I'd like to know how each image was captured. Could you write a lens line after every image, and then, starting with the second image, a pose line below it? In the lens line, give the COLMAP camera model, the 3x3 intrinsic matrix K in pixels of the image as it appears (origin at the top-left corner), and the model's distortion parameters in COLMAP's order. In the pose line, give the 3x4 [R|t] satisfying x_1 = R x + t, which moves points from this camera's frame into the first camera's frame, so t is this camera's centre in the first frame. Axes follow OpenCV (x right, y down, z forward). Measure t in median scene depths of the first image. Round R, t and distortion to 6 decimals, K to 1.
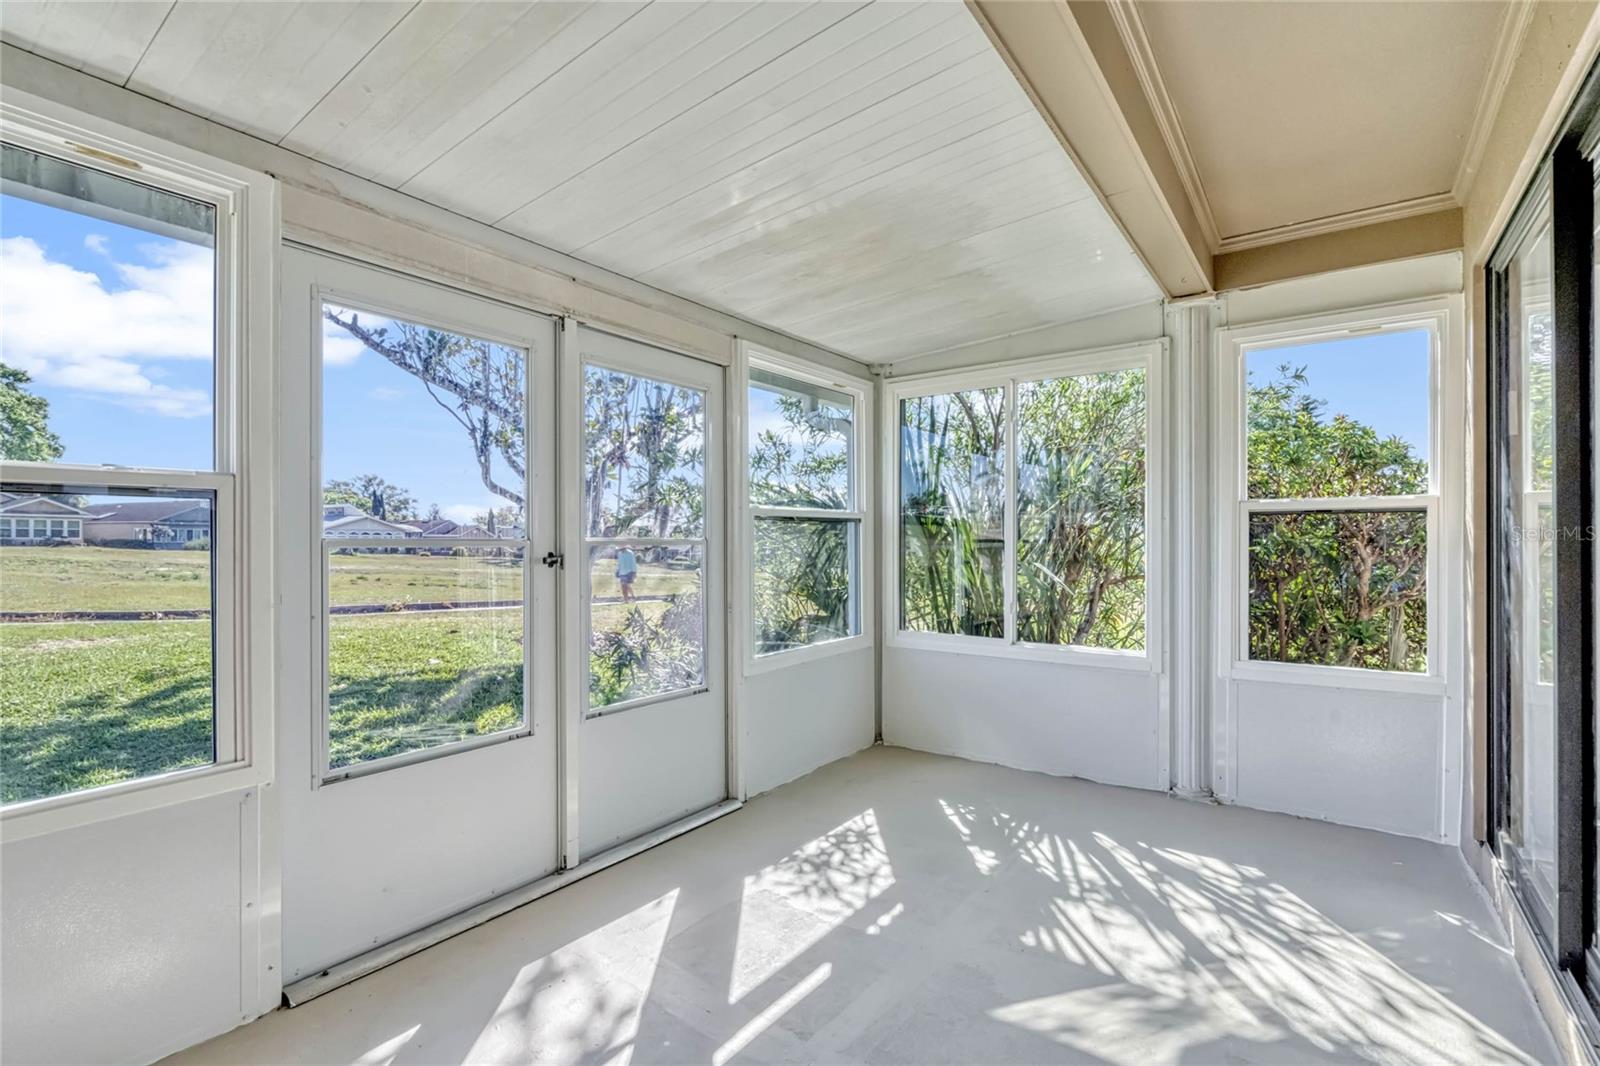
lens RADIAL K [[736.8, 0, 800.0], [0, 736.8, 533.0], [0, 0, 1]] dist [0.000329, 0.000051]
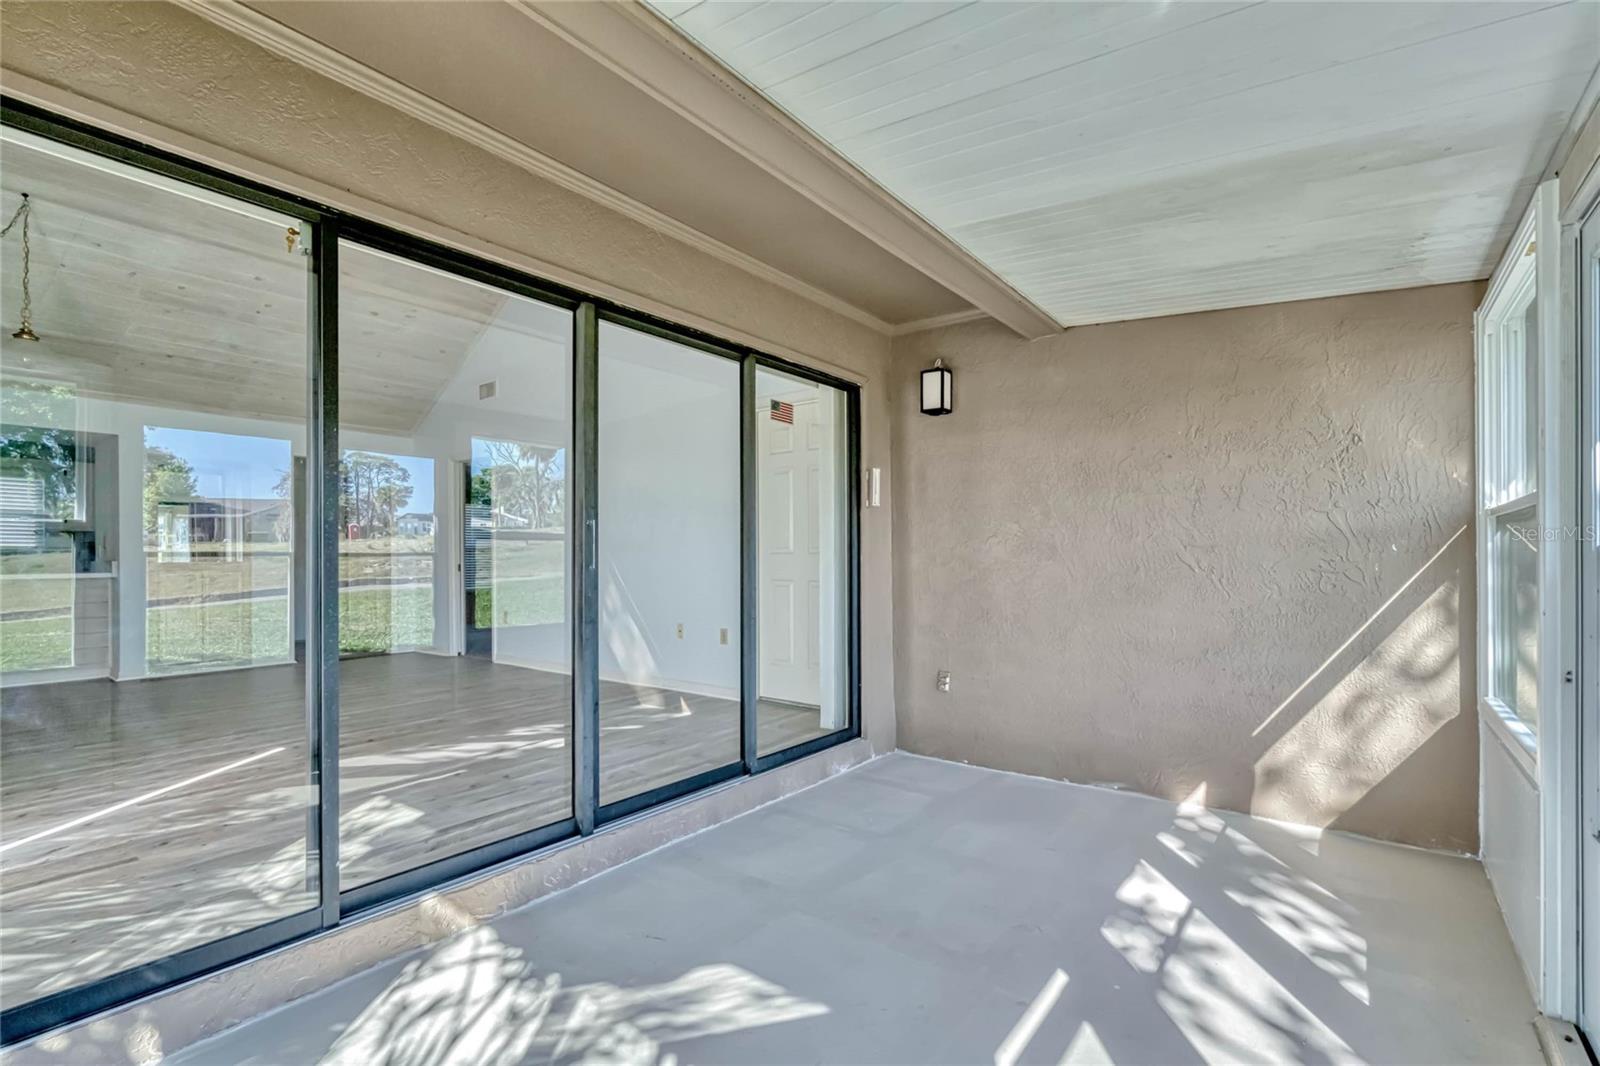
lens RADIAL K [[733.7, 0, 806.0], [0, 733.7, 549.5], [0, 0, 1]] dist [-0.000938, -0.000141]
pose [[-0.999965, -0.001383, 0.008231, 0.214441], [-0.001661, 0.999423, -0.033920, 0.032829], [-0.008179, -0.033933, -0.999391, 1.575833]]
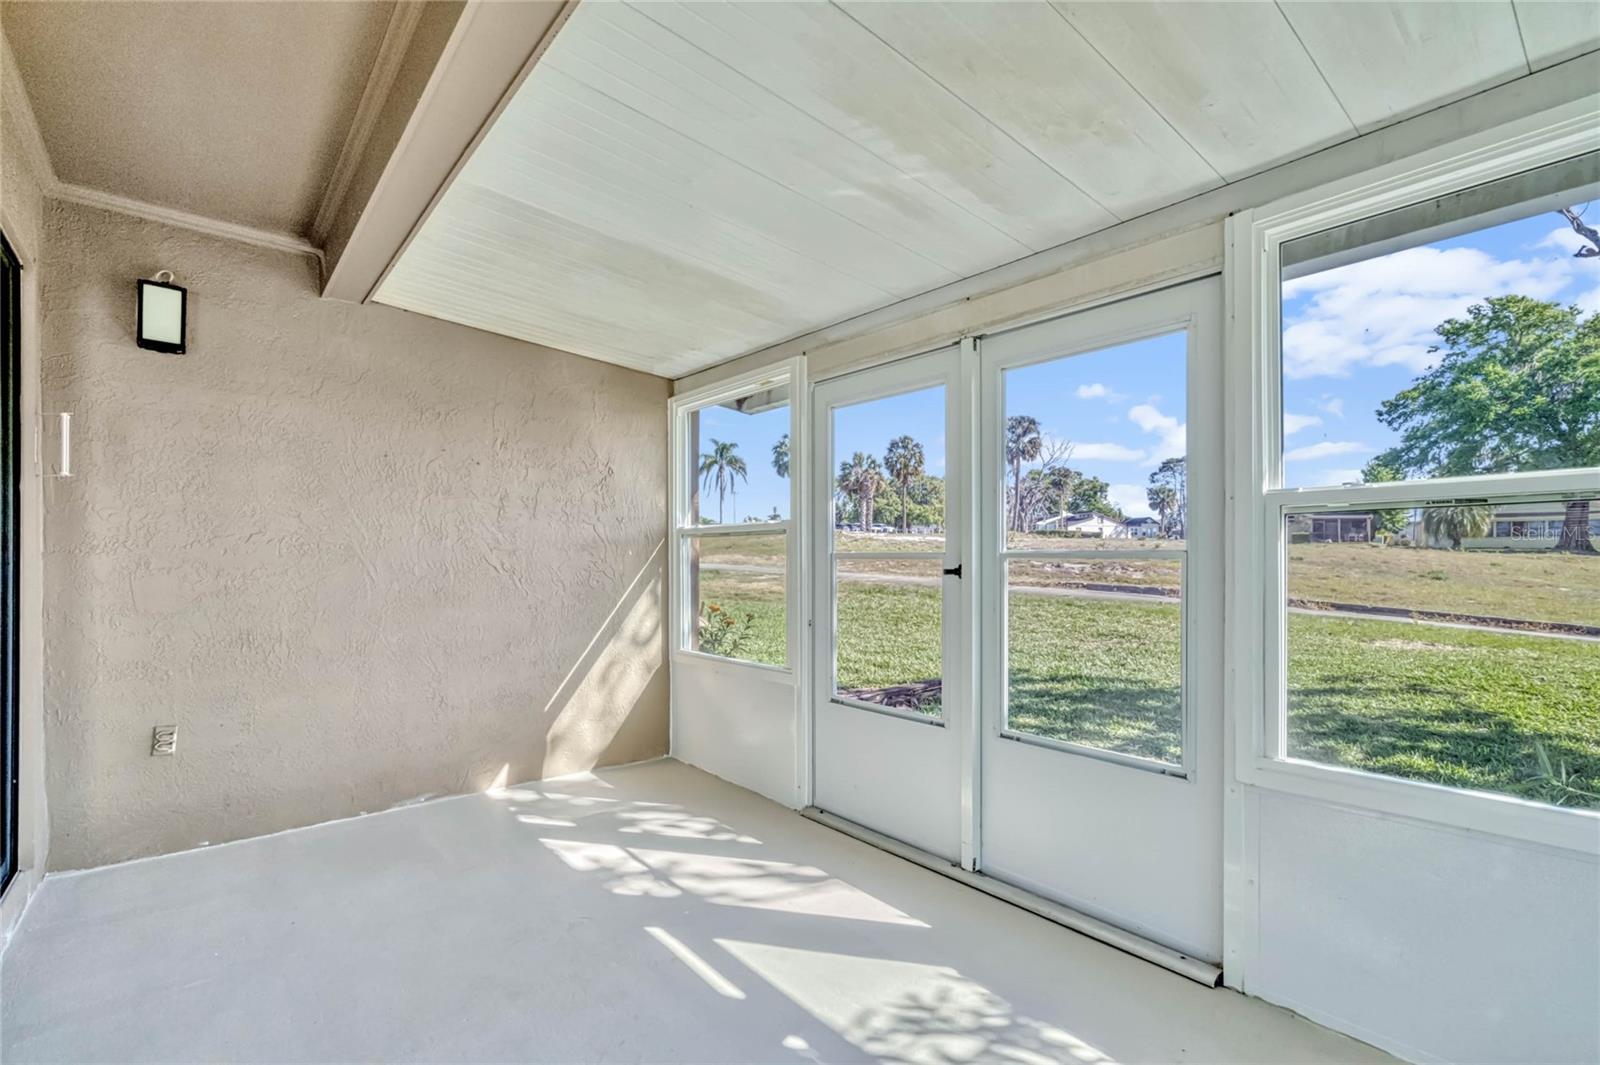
lens RADIAL K [[733.7, 0, 806.0], [0, 733.7, 549.0], [0, 0, 1]] dist [-0.000938, -0.000141]
pose [[-0.226217, -0.013697, -0.973981, 0.826788], [0.023109, 0.999544, -0.019423, 0.020793], [0.973803, -0.026901, -0.225798, 1.127497]]
